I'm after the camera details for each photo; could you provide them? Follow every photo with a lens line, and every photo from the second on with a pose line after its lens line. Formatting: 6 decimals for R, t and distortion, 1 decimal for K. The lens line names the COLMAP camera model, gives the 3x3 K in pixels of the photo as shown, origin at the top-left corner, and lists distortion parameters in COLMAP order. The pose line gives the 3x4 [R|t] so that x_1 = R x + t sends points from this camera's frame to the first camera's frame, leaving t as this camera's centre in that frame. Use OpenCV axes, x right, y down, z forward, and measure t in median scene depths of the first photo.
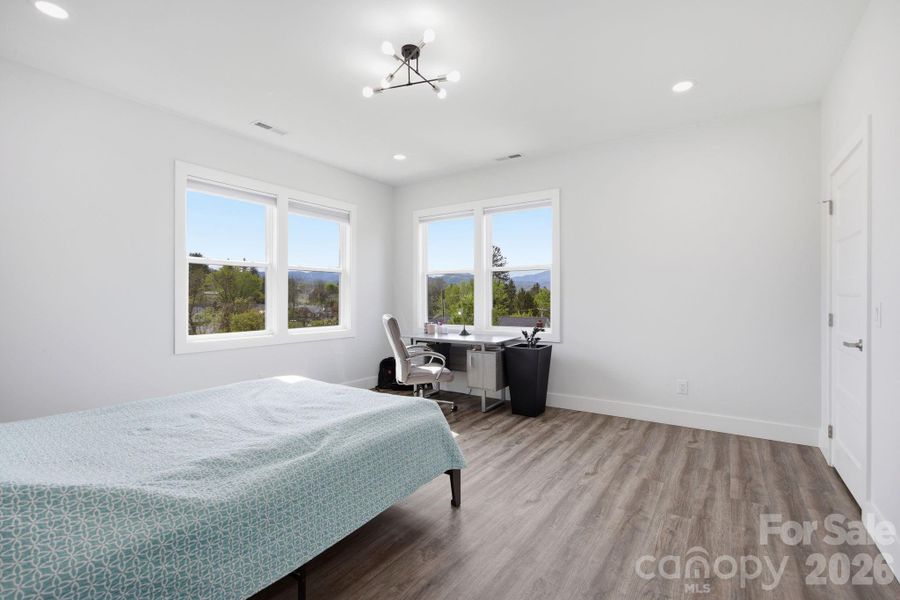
lens RADIAL K [[400.2, 0, 448.2], [0, 400.2, 298.8], [0, 0, 1]] dist [0.003952, 0.000492]
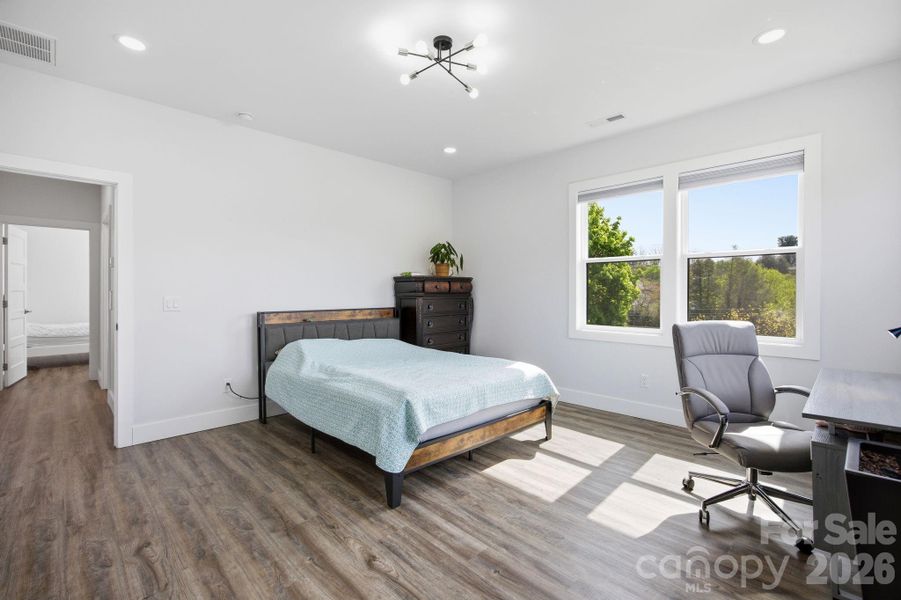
lens RADIAL K [[386.4, 0, 455.7], [0, 386.4, 295.2], [0, 0, 1]] dist [-0.016461, 0.004298]
pose [[-0.152281, 0.010488, -0.988282, 0.809459], [-0.001754, 0.999939, 0.010882, -0.009375], [0.988336, 0.003390, -0.152253, 1.138121]]
